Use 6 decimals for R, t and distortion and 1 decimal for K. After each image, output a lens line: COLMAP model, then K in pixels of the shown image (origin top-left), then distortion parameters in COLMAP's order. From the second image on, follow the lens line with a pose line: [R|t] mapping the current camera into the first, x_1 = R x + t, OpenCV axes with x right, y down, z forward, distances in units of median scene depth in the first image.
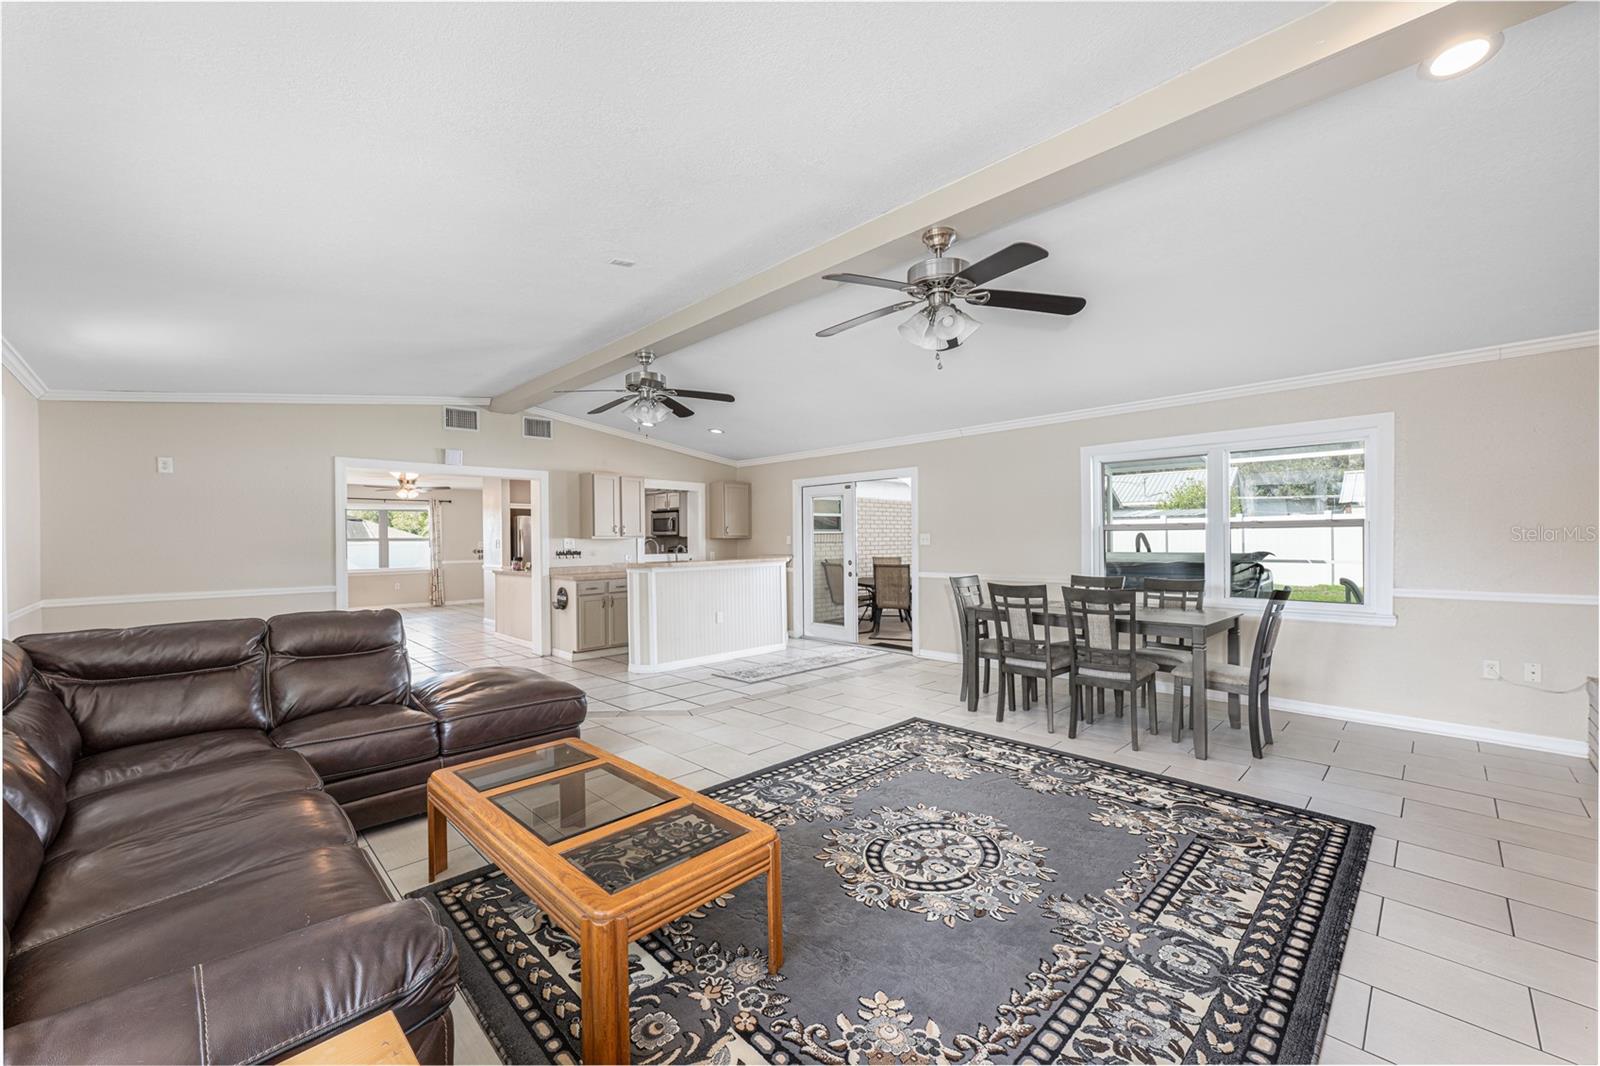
lens RADIAL K [[642.0, 0, 792.2], [0, 642.0, 537.1], [0, 0, 1]] dist [-0.001190, -0.000042]
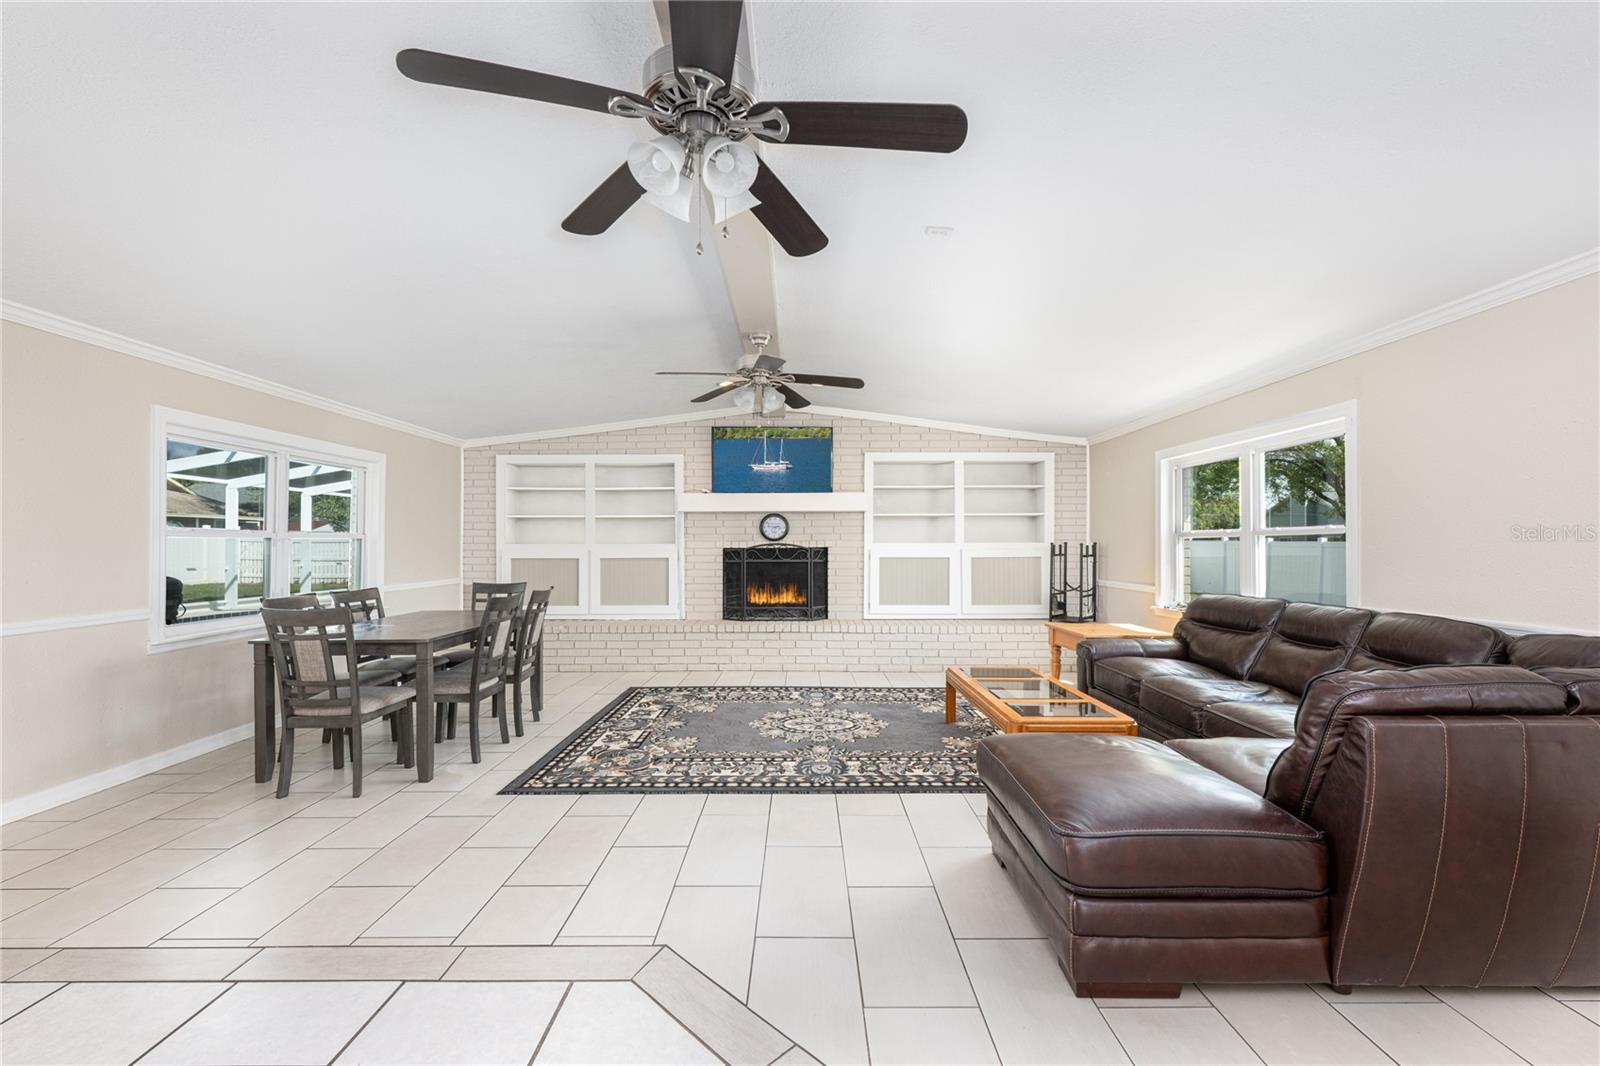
lens RADIAL K [[642.0, 0, 792.2], [0, 642.0, 537.1], [0, 0, 1]] dist [-0.001190, -0.000042]
pose [[-0.706491, 0.019811, 0.707445, -0.680097], [0.007265, 0.999758, -0.020742, 0.028242], [-0.707685, -0.009515, -0.706464, 1.637375]]
